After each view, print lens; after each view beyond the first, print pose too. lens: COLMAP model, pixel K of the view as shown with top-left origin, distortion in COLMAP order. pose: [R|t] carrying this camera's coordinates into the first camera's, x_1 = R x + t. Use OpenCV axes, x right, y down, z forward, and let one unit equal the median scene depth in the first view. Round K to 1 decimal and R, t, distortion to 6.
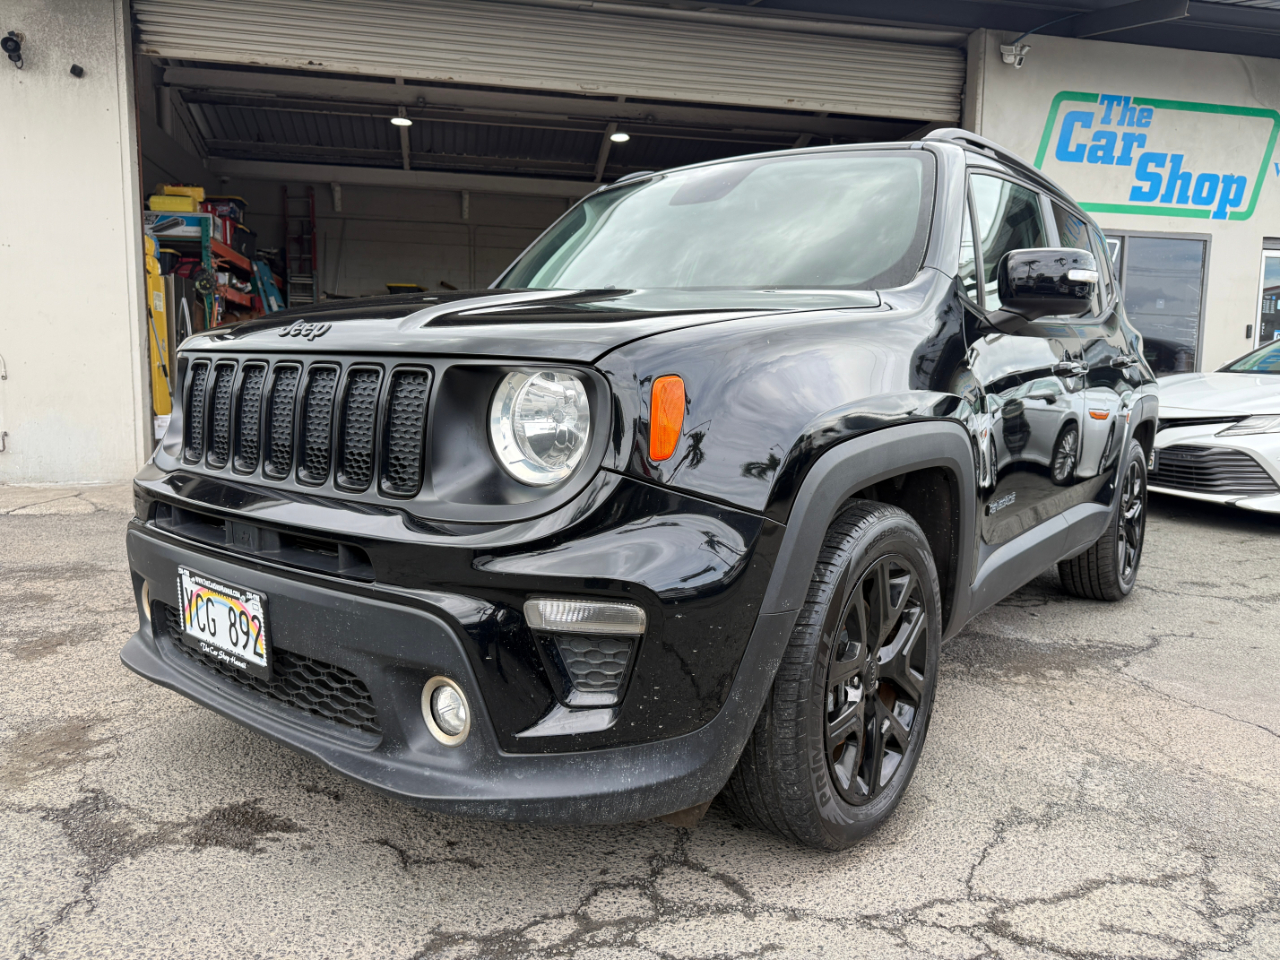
lens RADIAL K [[900.7, 0, 641.9], [0, 900.7, 482.8], [0, 0, 1]] dist [0.001083, -0.004747]
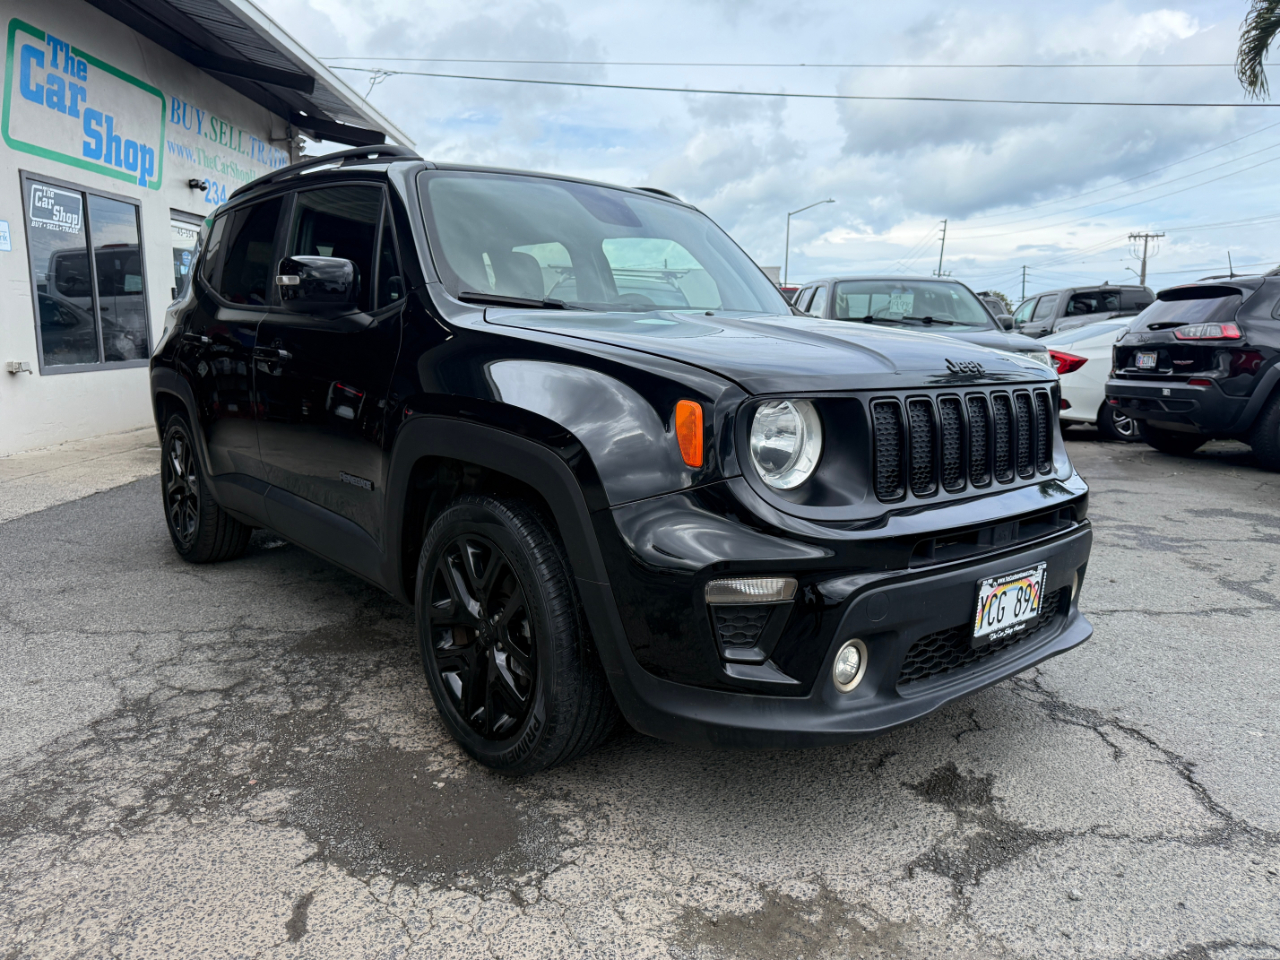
lens RADIAL K [[900.7, 0, 641.9], [0, 900.7, 482.8], [0, 0, 1]] dist [0.001083, -0.004747]
pose [[0.201464, -0.176762, 0.963415, -1.462301], [0.113981, 0.981130, 0.156177, -0.222073], [-0.972842, 0.078347, 0.217810, 1.015775]]
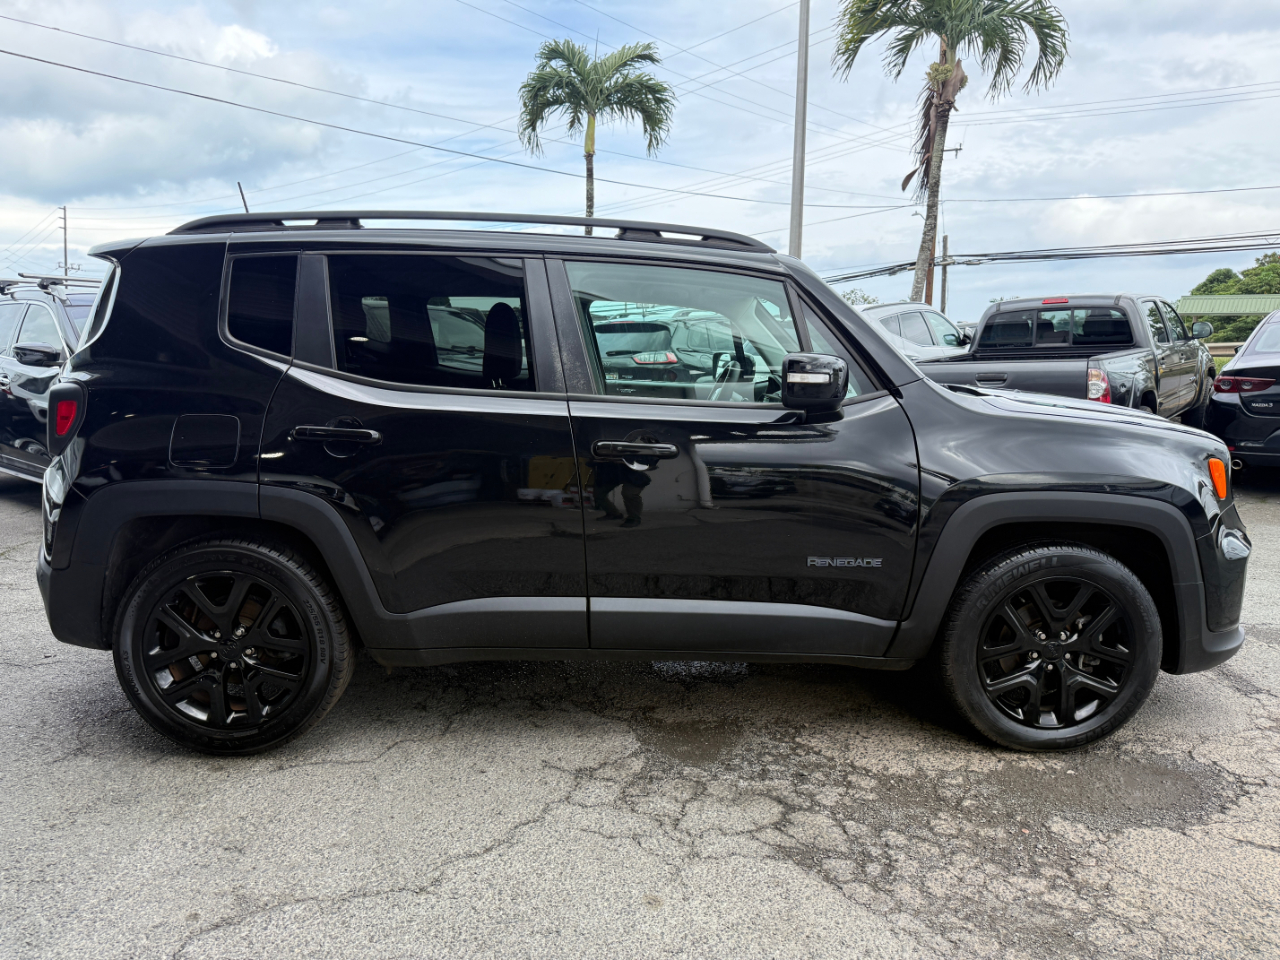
lens RADIAL K [[897.3, 0, 642.9], [0, 897.3, 480.2], [0, 0, 1]] dist [0.015453, -0.020314]
pose [[-0.628019, -0.141639, 0.765199, -1.115823], [0.077157, 0.967119, 0.242339, -0.558761], [-0.774363, 0.211234, -0.596441, 2.793695]]
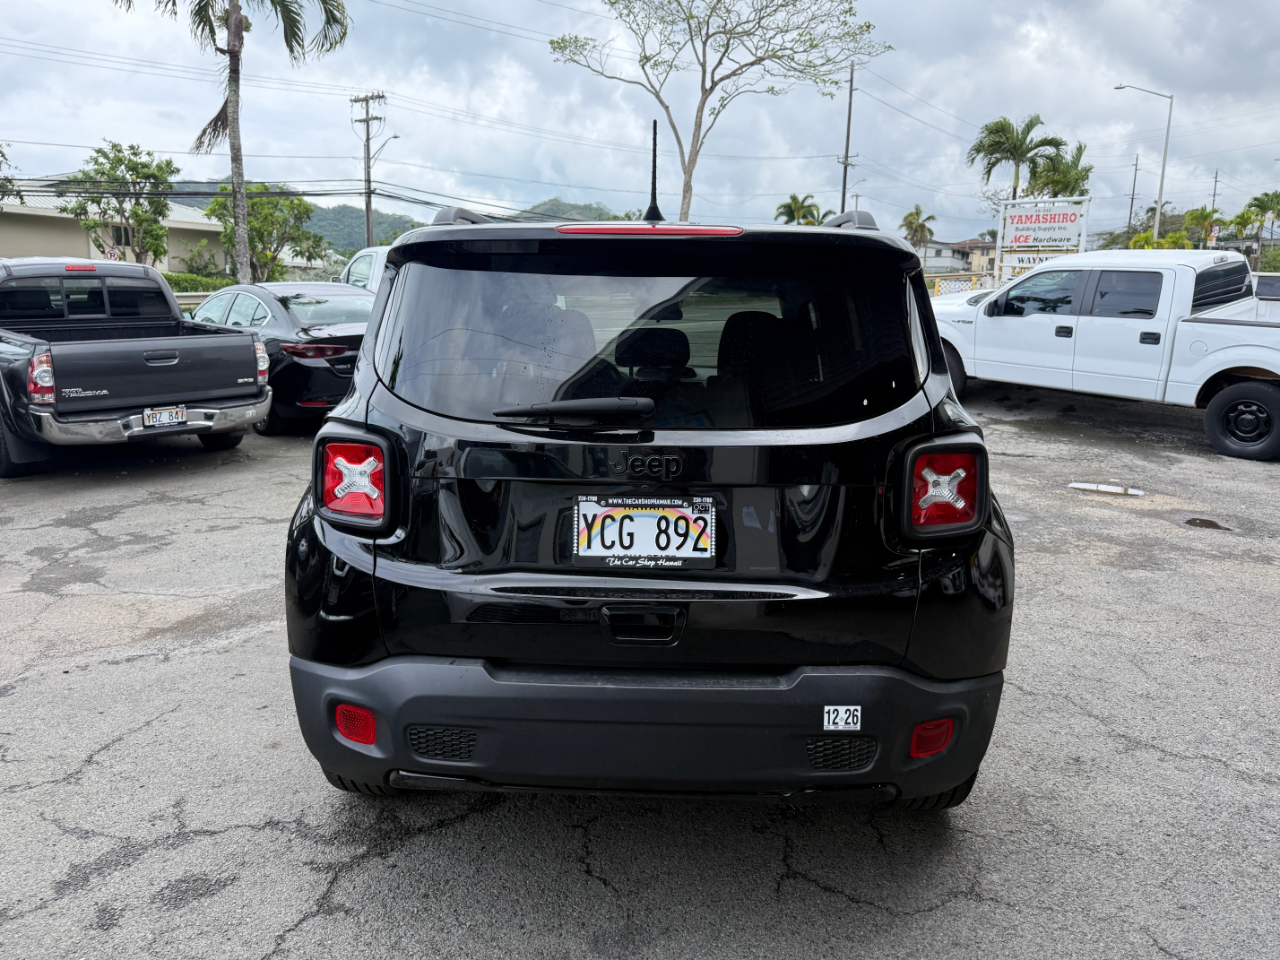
lens RADIAL K [[924.6, 0, 640.0], [0, 924.6, 480.0], [0, 0, 1]] dist [0.059899, -0.104242]
pose [[-0.809003, 0.069849, -0.583639, 1.546891], [-0.106596, 0.959018, 0.262530, -0.622669], [0.578058, 0.274601, -0.768403, 3.258673]]
